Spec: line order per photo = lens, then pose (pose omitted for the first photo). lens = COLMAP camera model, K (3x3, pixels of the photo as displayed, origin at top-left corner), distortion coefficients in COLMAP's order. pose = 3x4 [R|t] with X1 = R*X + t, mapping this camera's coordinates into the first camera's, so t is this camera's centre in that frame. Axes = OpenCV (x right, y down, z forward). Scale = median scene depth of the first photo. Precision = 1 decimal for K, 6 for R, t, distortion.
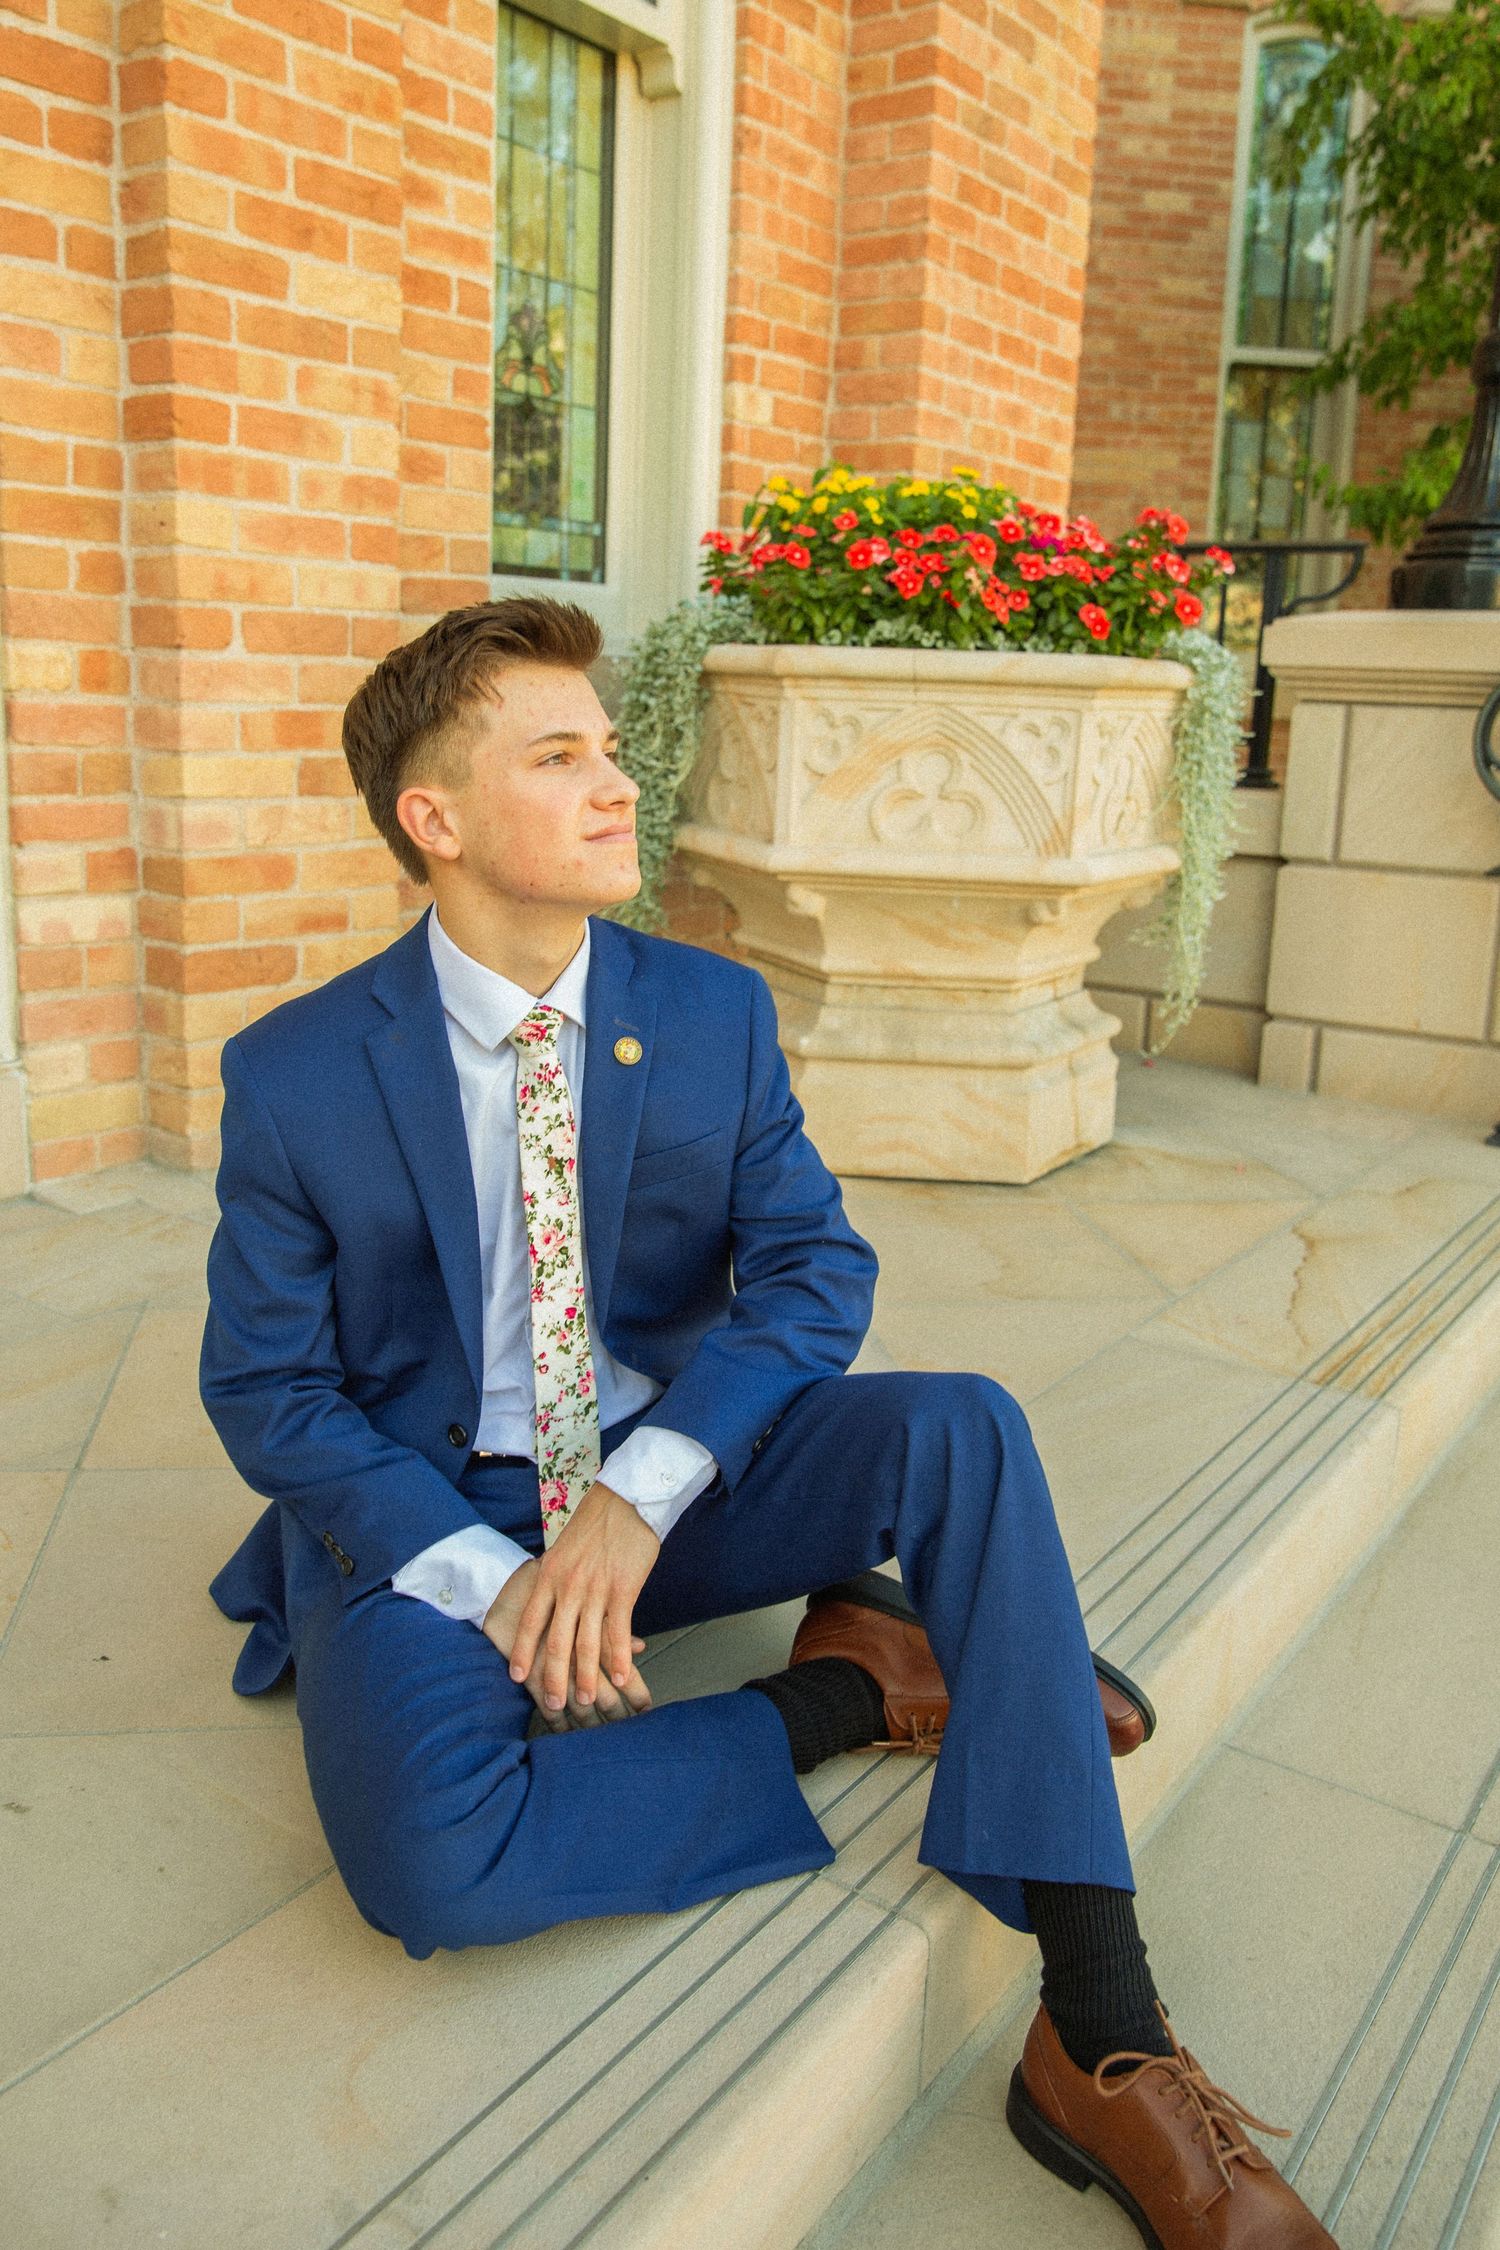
lens RADIAL K [[1769.9, 0, 749.8], [0, 1769.9, 1079.5], [0, 0, 1]] dist [-0.087047, 0.095753]
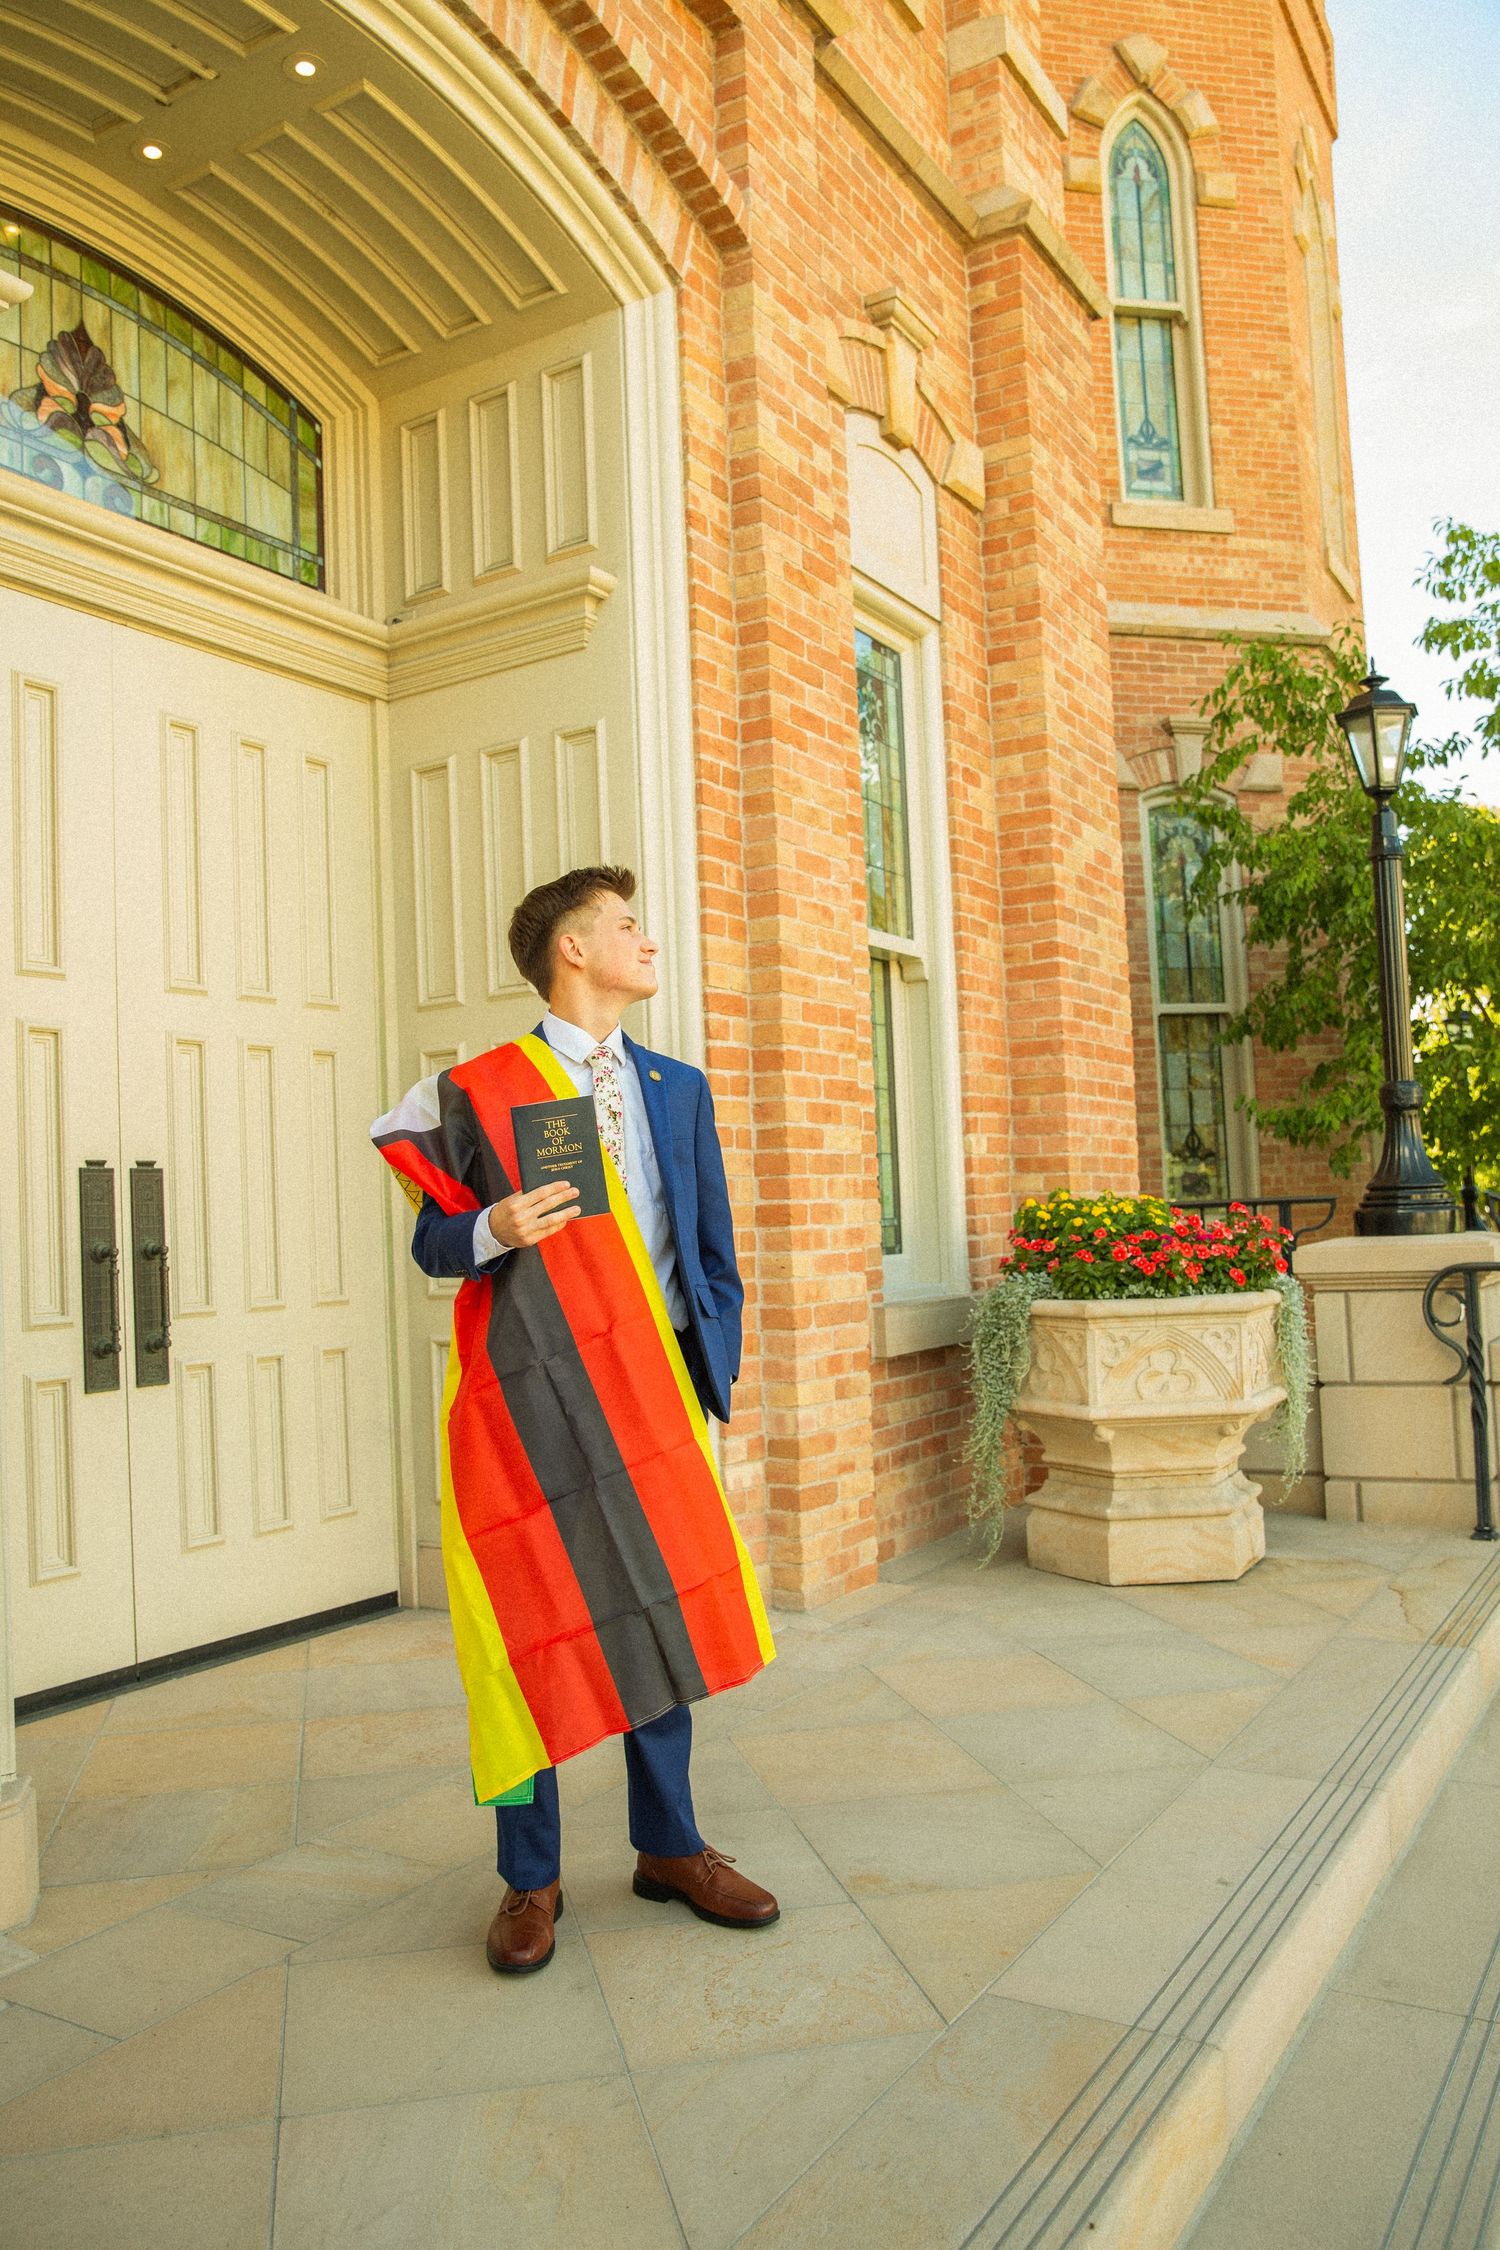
lens RADIAL K [[1769.9, 0, 749.8], [0, 1769.9, 1079.5], [0, 0, 1]] dist [-0.087047, 0.095753]
pose [[0.994428, -0.064361, 0.083493, -0.462099], [0.085848, 0.954067, -0.287029, 0.041825], [-0.061184, 0.292597, 0.954276, -0.842265]]
